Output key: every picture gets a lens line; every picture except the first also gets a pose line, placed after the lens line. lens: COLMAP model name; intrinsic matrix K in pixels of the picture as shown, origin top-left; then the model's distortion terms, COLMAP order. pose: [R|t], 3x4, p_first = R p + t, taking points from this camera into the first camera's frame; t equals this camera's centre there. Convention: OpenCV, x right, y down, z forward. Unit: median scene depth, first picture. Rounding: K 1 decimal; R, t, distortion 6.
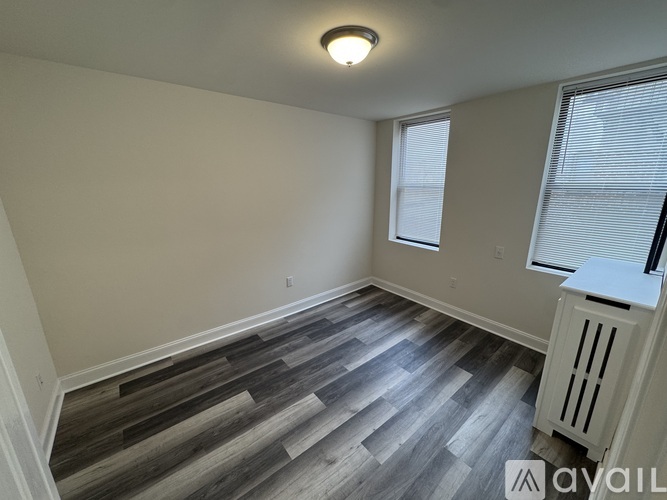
lens RADIAL K [[266.0, 0, 333.5], [0, 266.0, 250.0], [0, 0, 1]] dist [-0.001471, 0.000268]
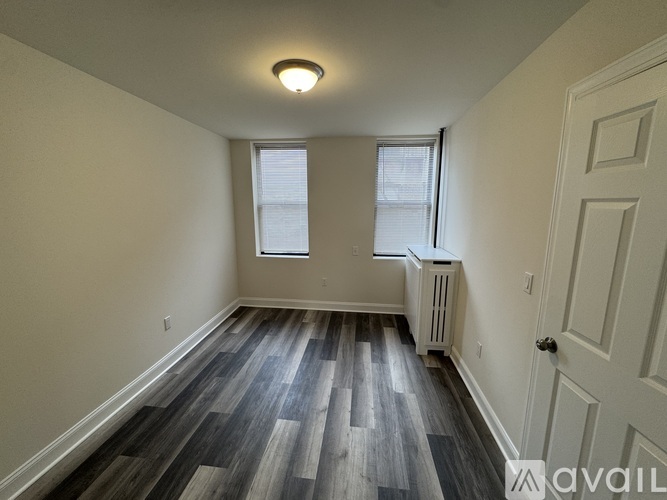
lens RADIAL K [[266.0, 0, 333.5], [0, 266.0, 250.0], [0, 0, 1]] dist [-0.001471, 0.000268]
pose [[0.711414, -0.115914, 0.693148, -0.366164], [0.171870, 0.985050, -0.011671, 0.001397], [-0.681432, 0.127435, 0.720701, 0.090152]]
